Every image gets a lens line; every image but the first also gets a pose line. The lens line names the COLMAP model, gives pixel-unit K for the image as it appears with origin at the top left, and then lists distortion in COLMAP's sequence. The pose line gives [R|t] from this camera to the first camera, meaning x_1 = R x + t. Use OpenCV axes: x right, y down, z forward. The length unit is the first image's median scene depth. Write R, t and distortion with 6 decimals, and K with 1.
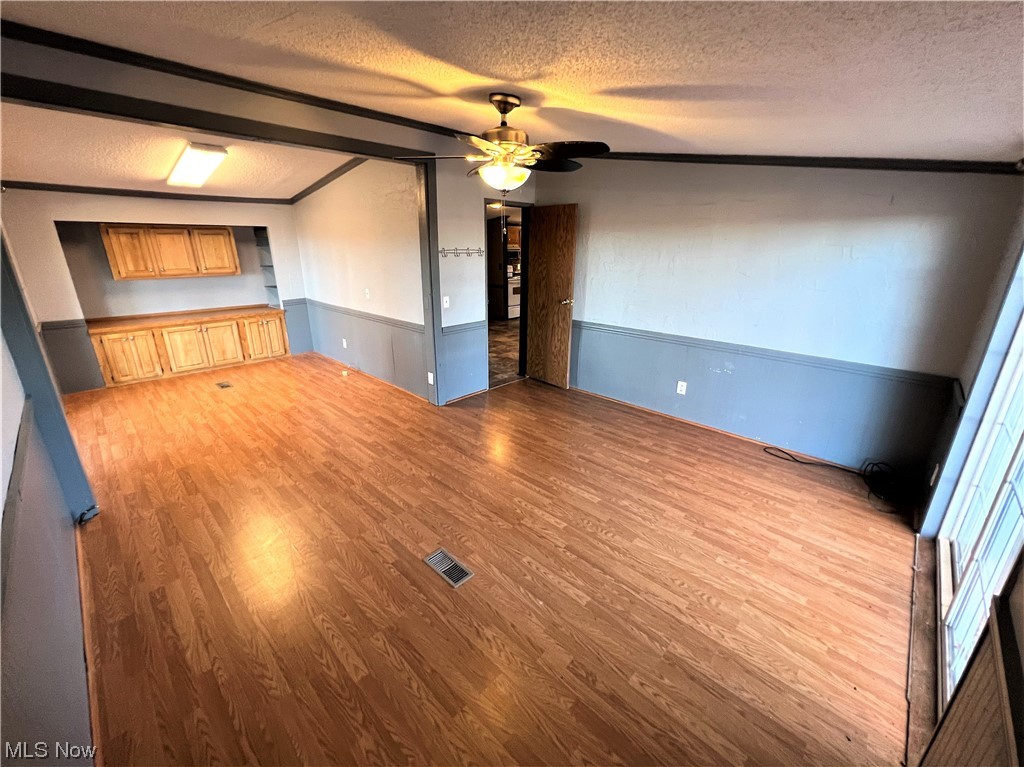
lens RADIAL K [[422.1, 0, 508.2], [0, 422.1, 378.3], [0, 0, 1]] dist [0.000007, 0.000428]
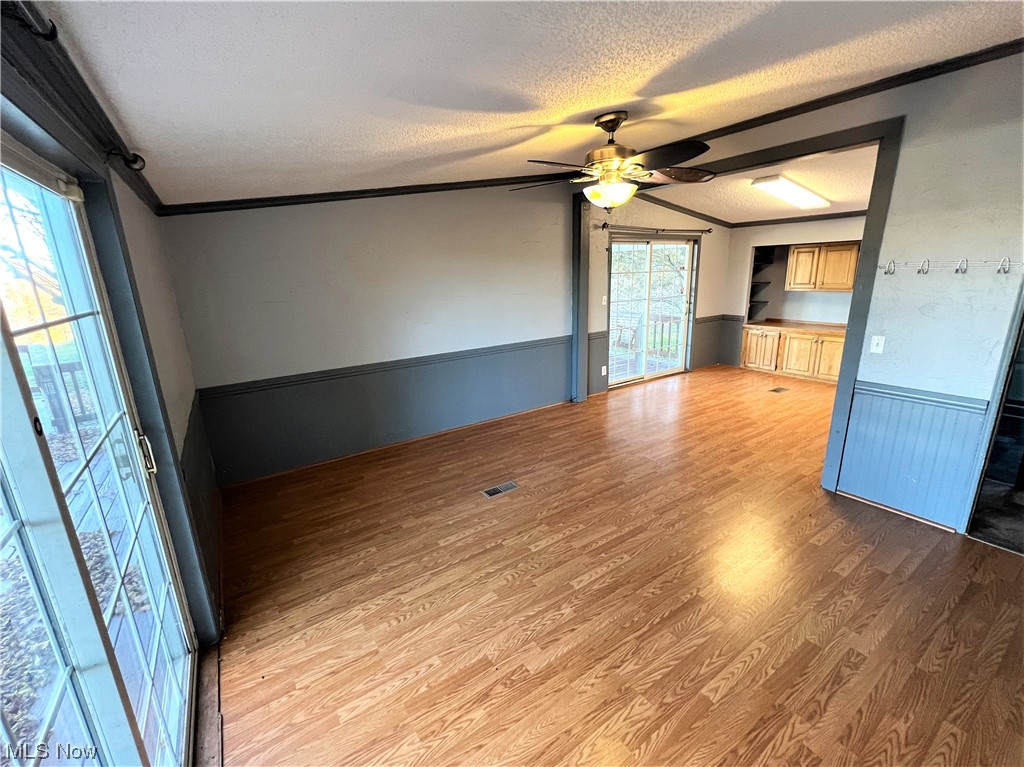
lens RADIAL K [[420.5, 0, 512.0], [0, 420.5, 383.5], [0, 0, 1]] dist [0.000373, 0.000036]
pose [[-0.202319, 0.255632, -0.945367, 0.948474], [-0.269376, 0.913567, 0.304683, -0.281591], [0.941543, 0.316303, -0.115971, 0.929727]]
